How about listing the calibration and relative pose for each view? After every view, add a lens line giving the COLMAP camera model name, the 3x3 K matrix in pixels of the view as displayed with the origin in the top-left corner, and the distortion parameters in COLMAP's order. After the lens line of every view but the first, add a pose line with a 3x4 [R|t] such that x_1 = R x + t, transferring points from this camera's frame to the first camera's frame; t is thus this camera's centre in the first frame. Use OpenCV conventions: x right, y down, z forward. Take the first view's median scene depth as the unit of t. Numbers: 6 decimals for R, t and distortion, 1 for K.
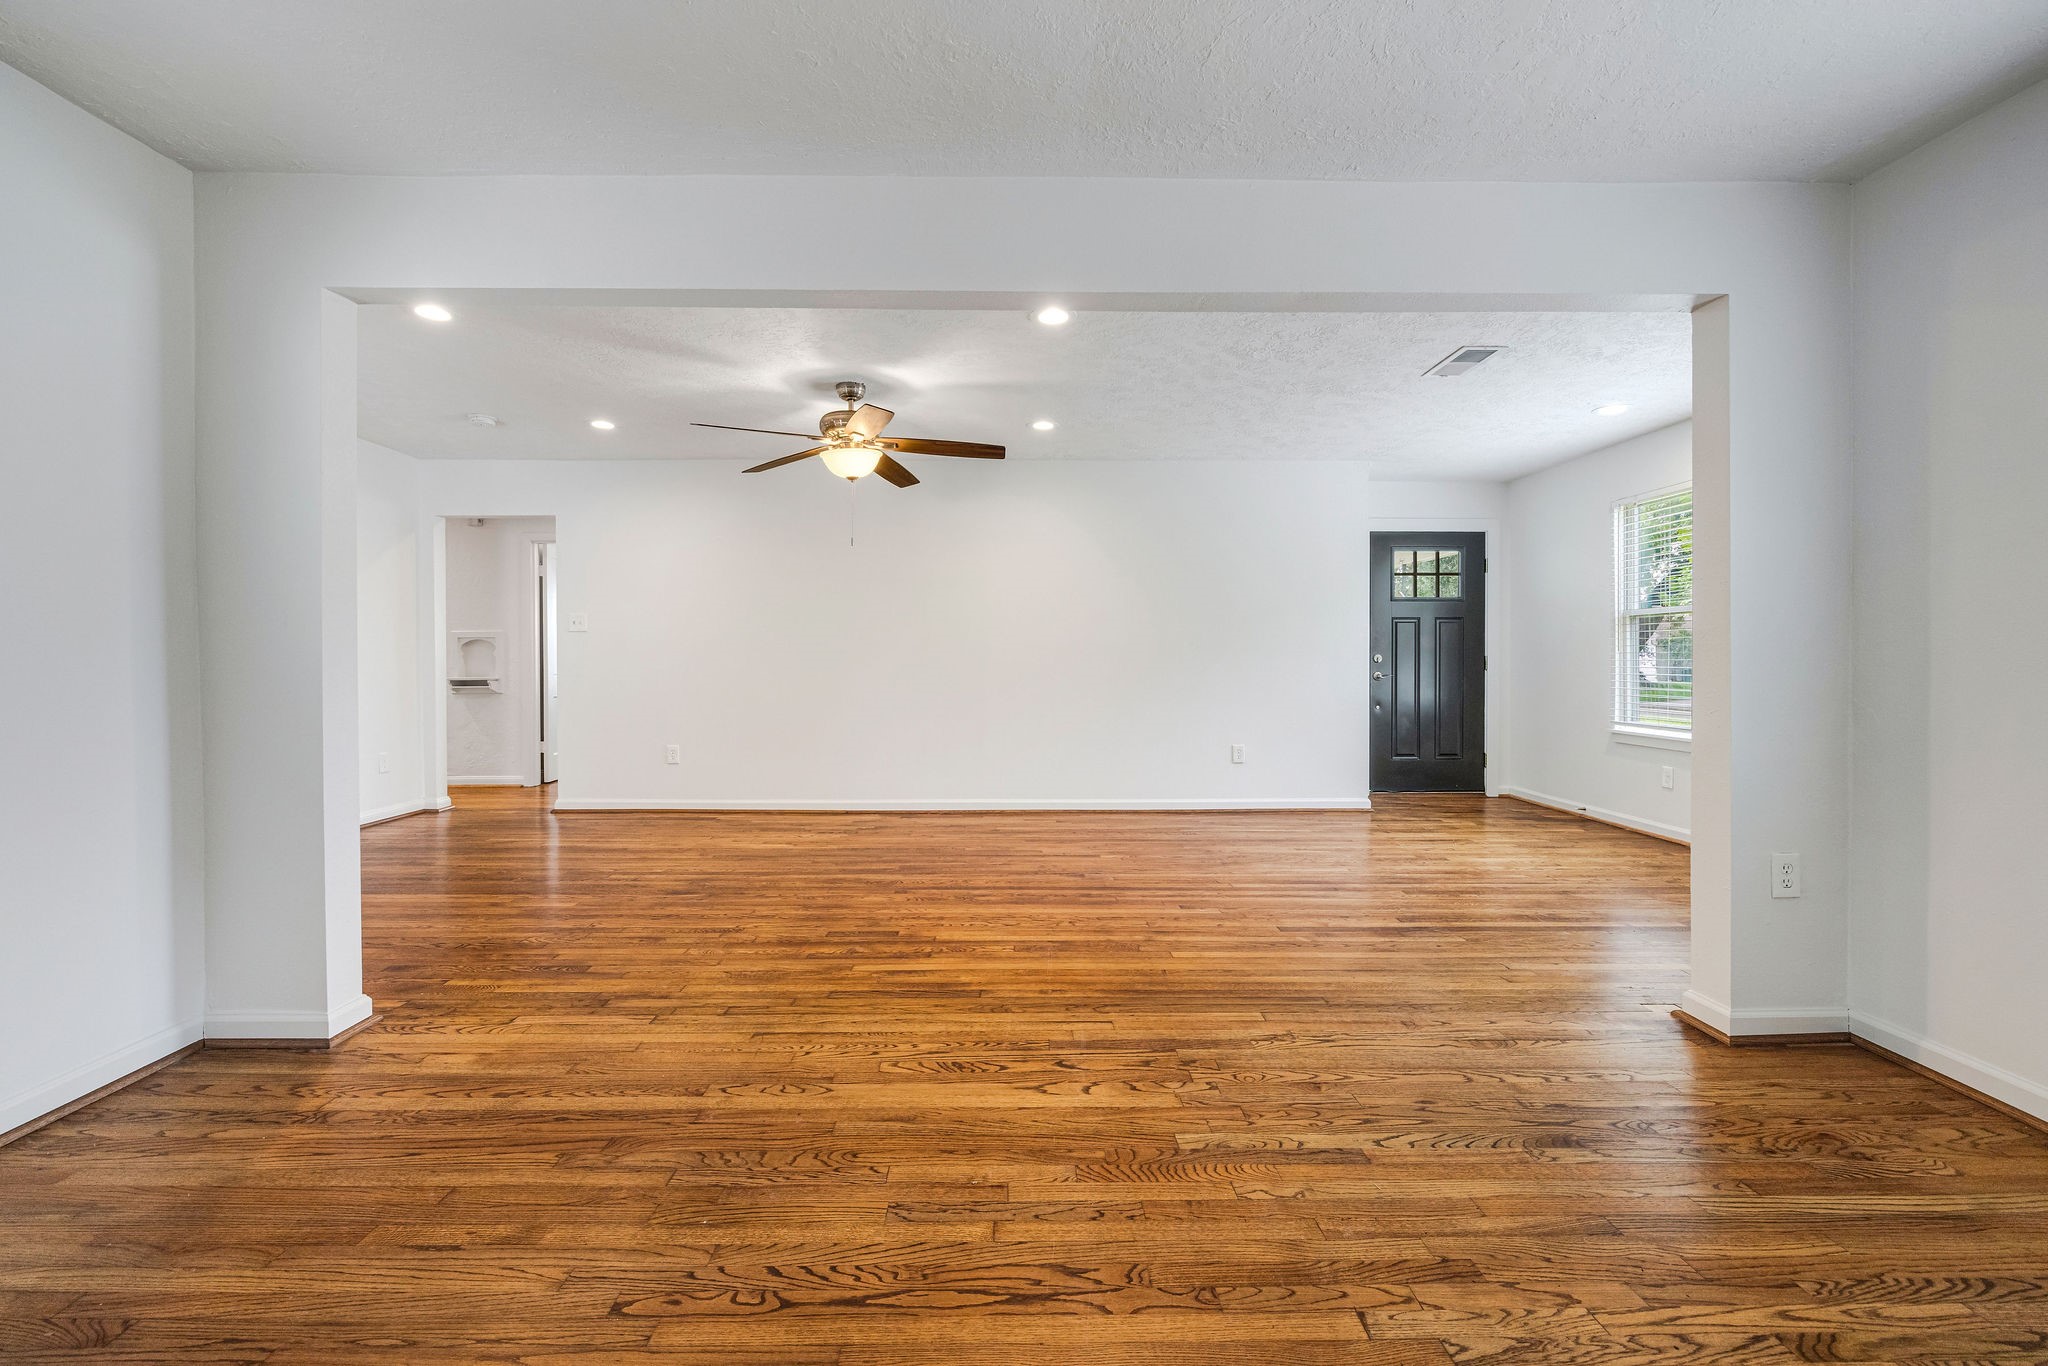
lens RADIAL K [[847.6, 0, 1024.0], [0, 847.6, 683.0], [0, 0, 1]] dist [-0.000835, -0.000041]
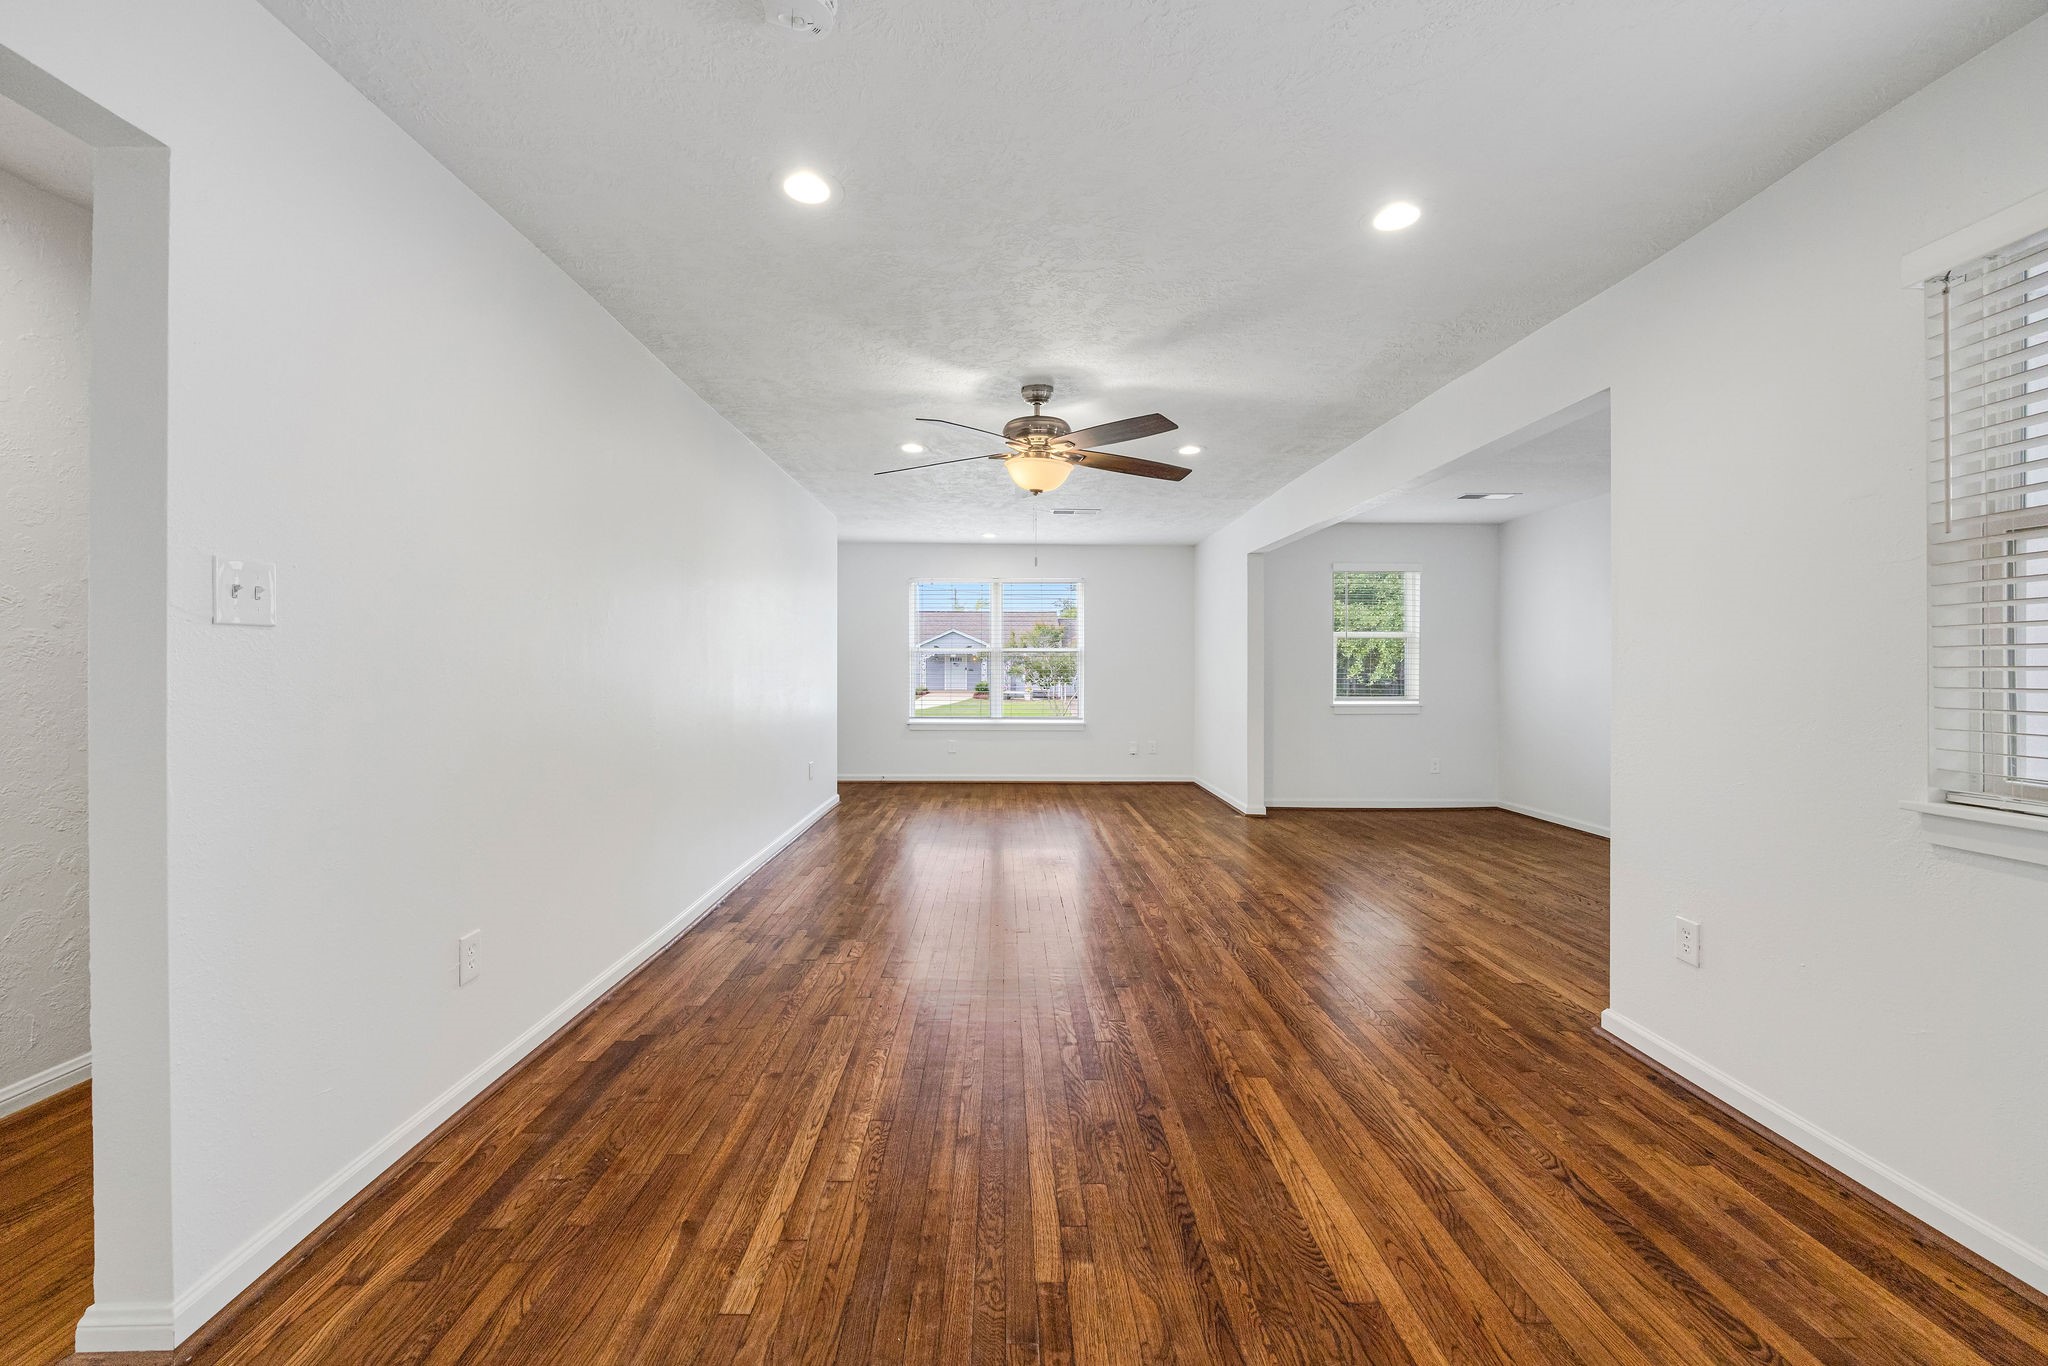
lens RADIAL K [[824.9, 0, 1017.7], [0, 824.9, 665.9], [0, 0, 1]] dist [-0.000238, -0.000013]
pose [[-0.008869, 0.001761, 0.999959, -1.363170], [0.021992, 0.999757, -0.001565, -0.068529], [-0.999719, 0.021978, -0.008905, 1.303371]]
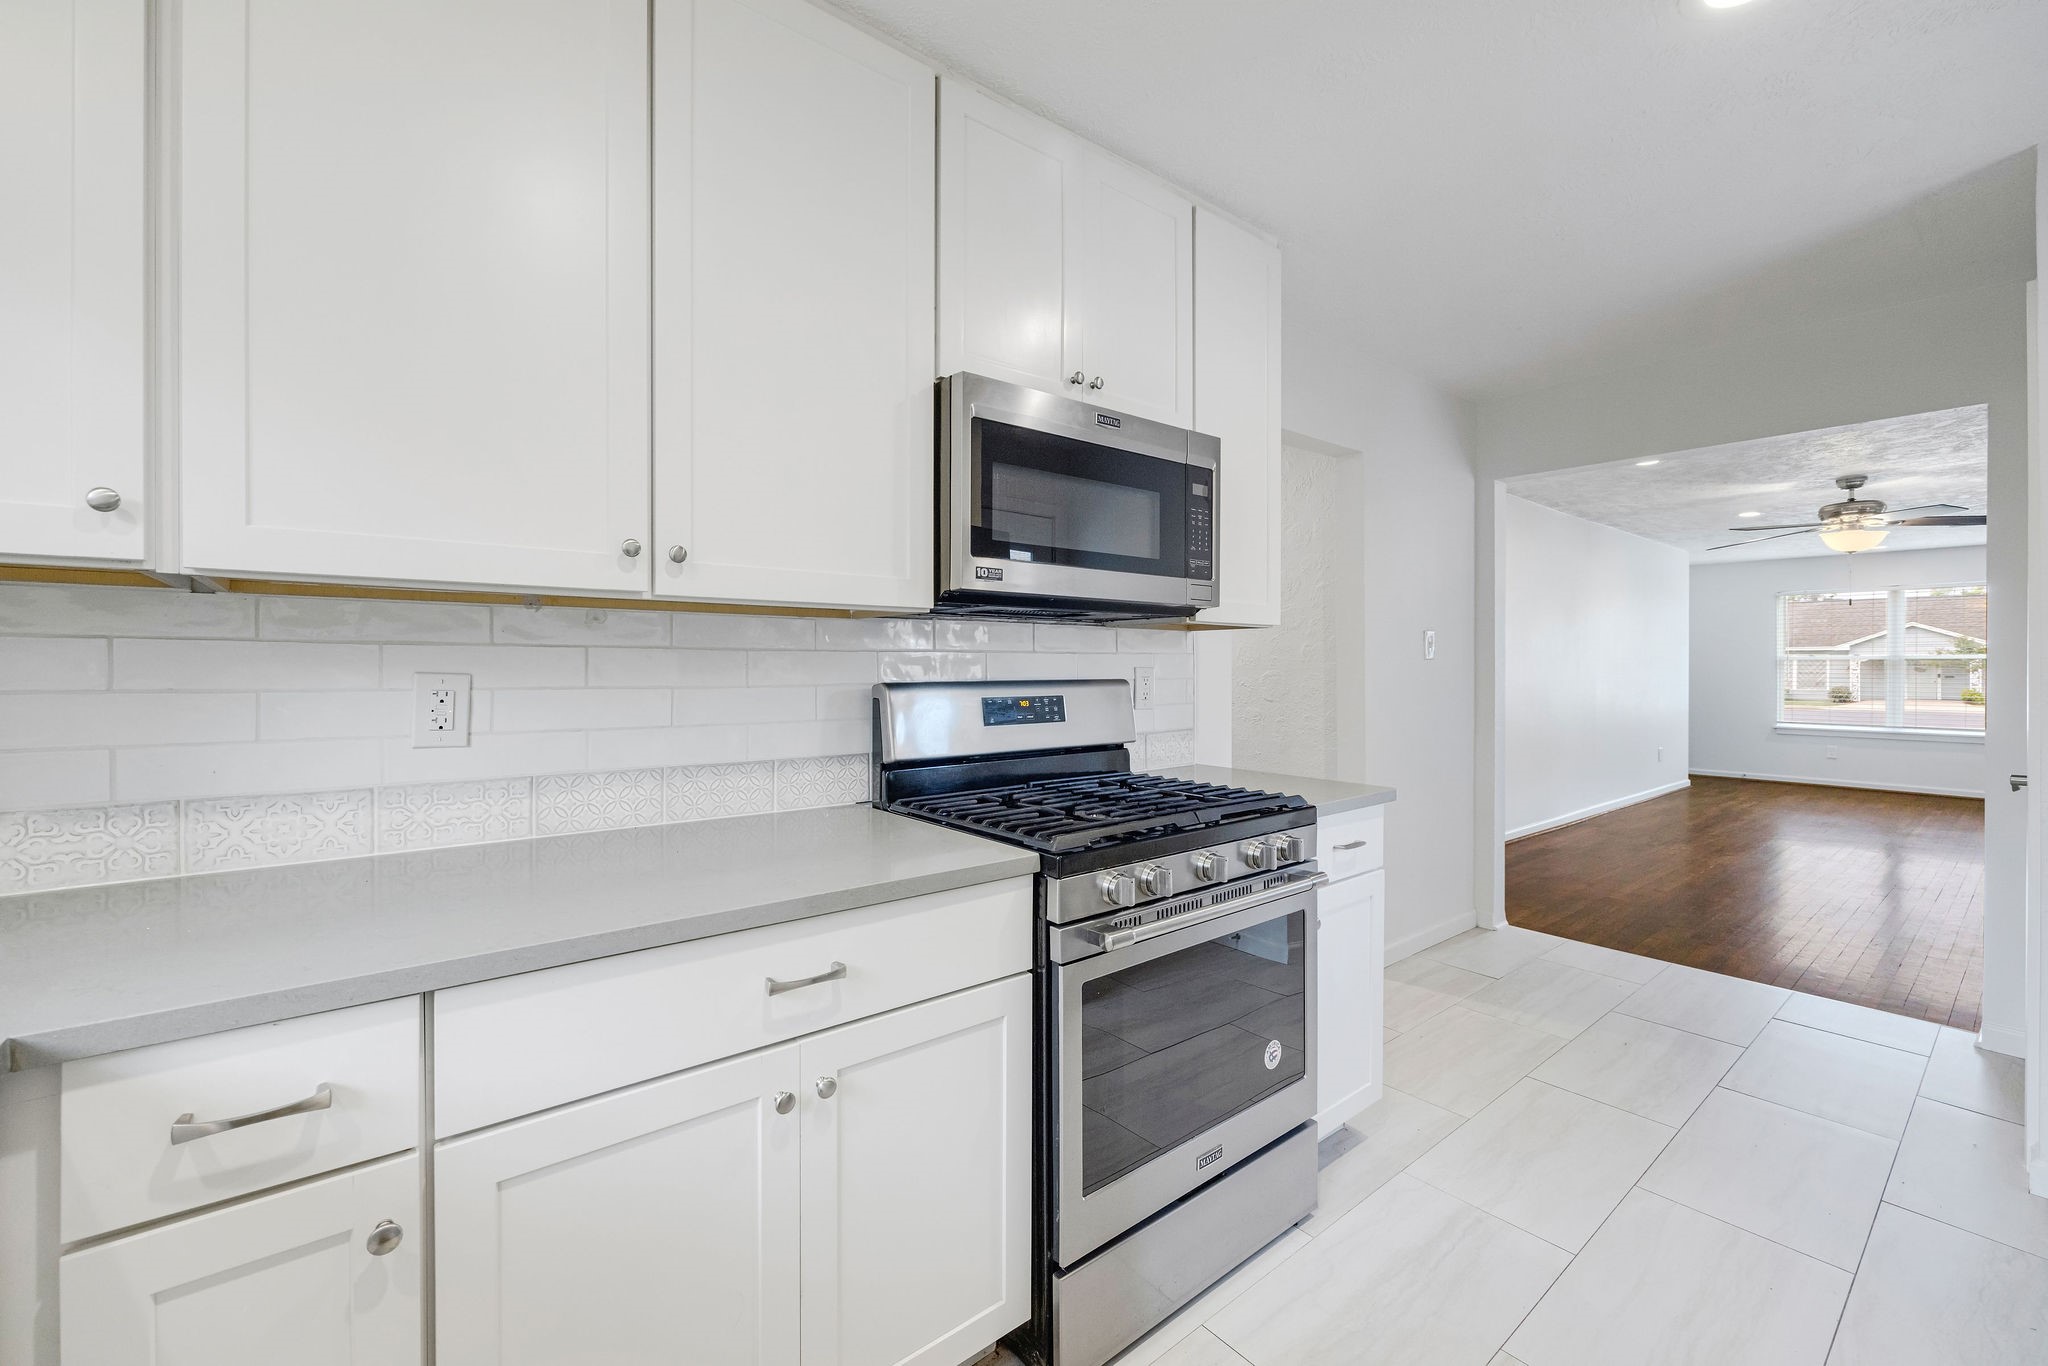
lens RADIAL K [[824.9, 0, 1017.7], [0, 824.9, 665.9], [0, 0, 1]] dist [-0.000238, -0.000013]
pose [[0.787498, 0.005041, 0.616297, -2.436996], [0.016391, 0.999442, -0.029120, -0.069925], [-0.616099, 0.033034, 0.786976, 1.019979]]
